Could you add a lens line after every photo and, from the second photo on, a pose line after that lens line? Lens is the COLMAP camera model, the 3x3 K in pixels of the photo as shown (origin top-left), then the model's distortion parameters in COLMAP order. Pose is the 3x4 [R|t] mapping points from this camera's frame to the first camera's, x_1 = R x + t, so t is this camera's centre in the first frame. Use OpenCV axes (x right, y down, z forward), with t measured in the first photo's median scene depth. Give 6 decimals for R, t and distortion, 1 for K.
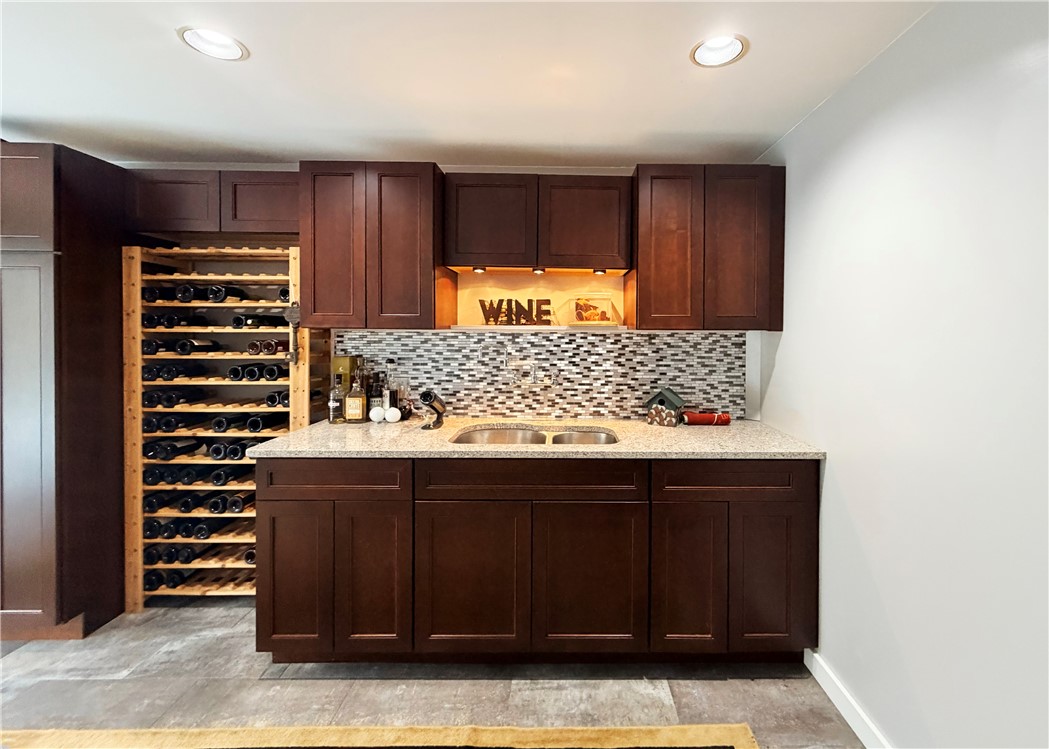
lens RADIAL K [[448.1, 0, 562.8], [0, 448.1, 333.5], [0, 0, 1]] dist [-0.001322, 0.000058]
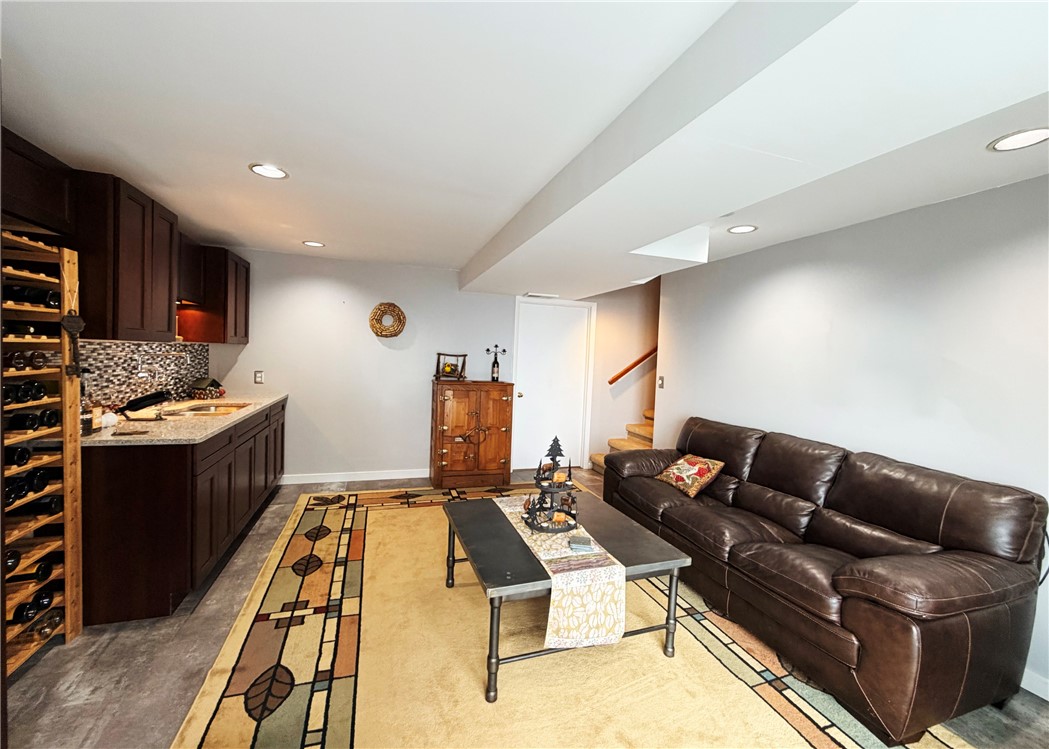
lens RADIAL K [[431.7, 0, 524.5], [0, 431.7, 374.5], [0, 0, 1]] dist [-0.000538, 0.000030]
pose [[-0.311652, -0.062656, 0.948128, -1.647446], [-0.035164, 0.997901, 0.054386, -0.018107], [-0.949545, -0.016390, -0.313201, 0.373631]]
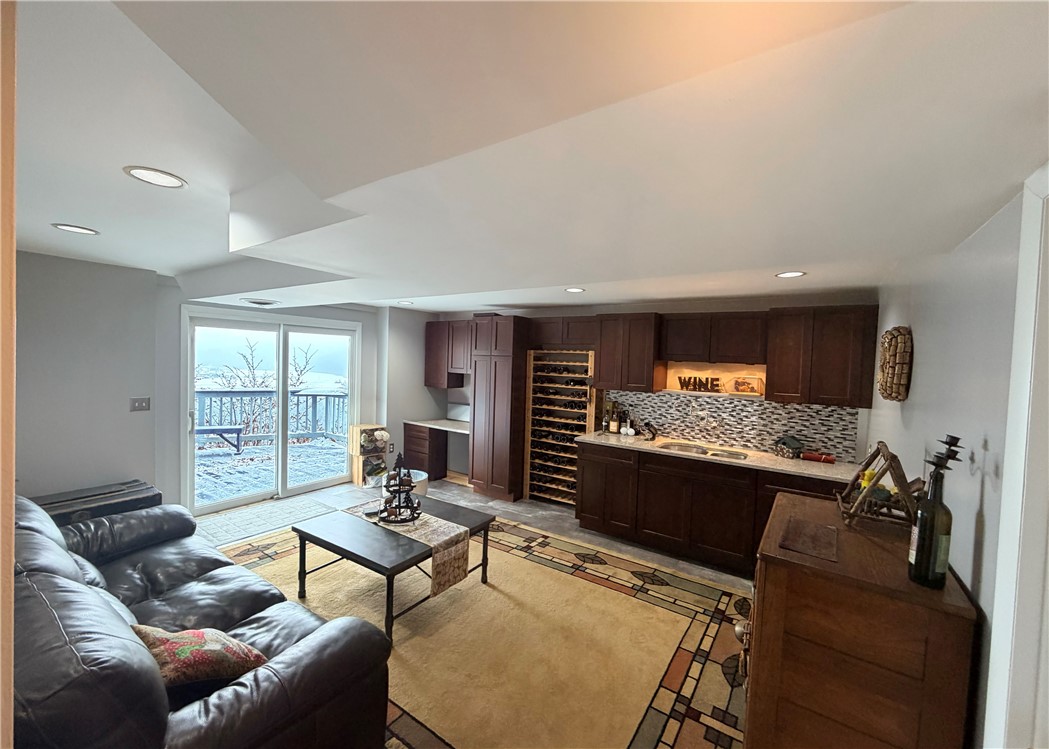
lens RADIAL K [[418.6, 0, 524.5], [0, 418.6, 374.5], [0, 0, 1]] dist [0.000900, 0.000052]
pose [[0.820109, 0.042631, -0.570617, 0.299364], [-0.034690, 0.999091, 0.024784, -0.110714], [0.571155, -0.000530, 0.820842, -0.842633]]
